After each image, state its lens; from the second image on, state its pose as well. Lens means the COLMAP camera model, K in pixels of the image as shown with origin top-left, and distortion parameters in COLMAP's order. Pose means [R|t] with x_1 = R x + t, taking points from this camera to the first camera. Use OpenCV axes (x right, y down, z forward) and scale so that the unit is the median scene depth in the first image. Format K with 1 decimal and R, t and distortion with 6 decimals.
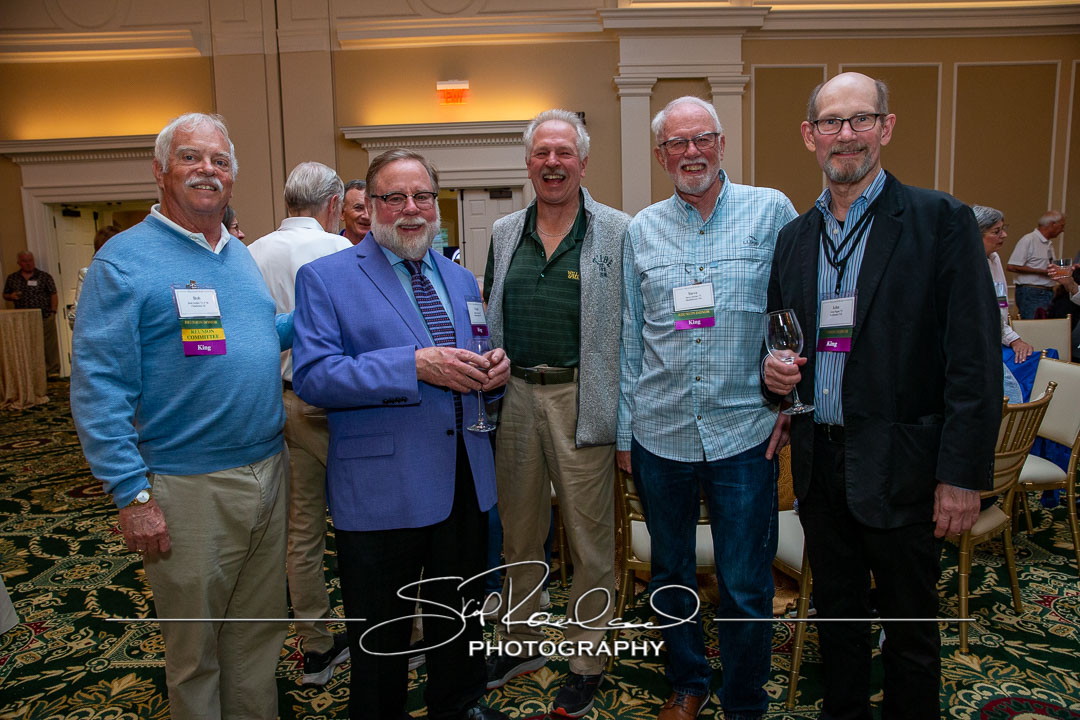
lens RADIAL K [[707.3, 0, 545.9], [0, 707.3, 352.8], [0, 0, 1]] dist [-0.108201, 0.068905]
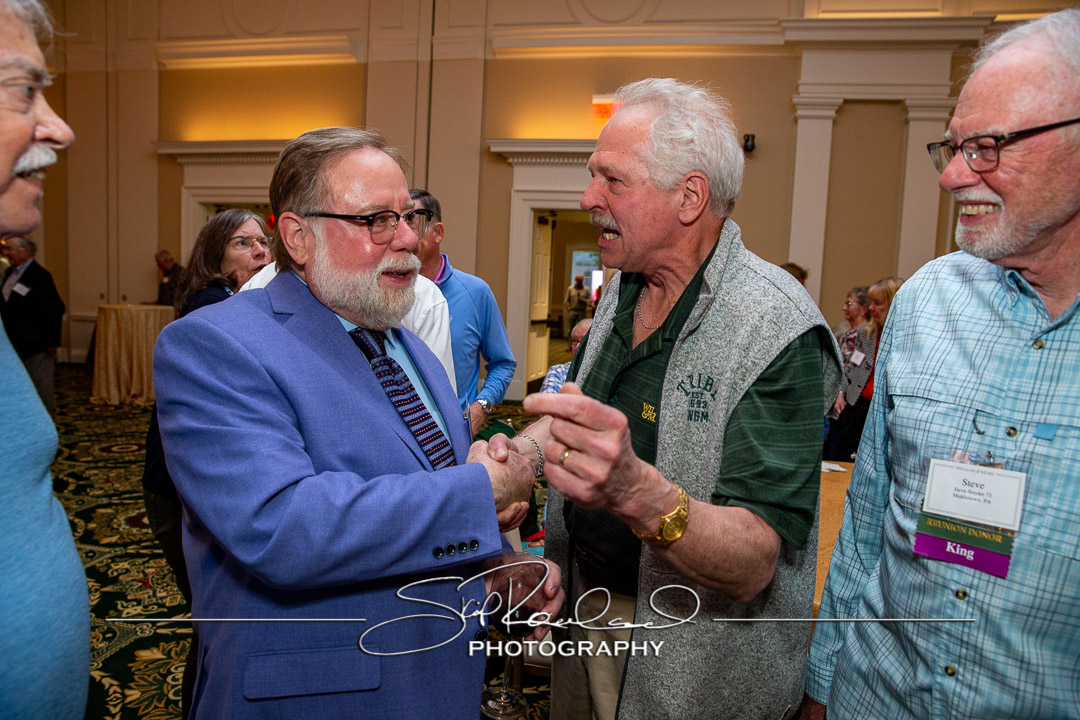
lens RADIAL K [[707.3, 0, 545.9], [0, 707.3, 352.8], [0, 0, 1]] dist [-0.108201, 0.068905]
pose [[0.973561, 0.094092, -0.208150, 0.006698], [-0.100464, 0.994735, -0.020232, -0.025591], [0.205150, 0.040609, 0.977888, 0.098789]]
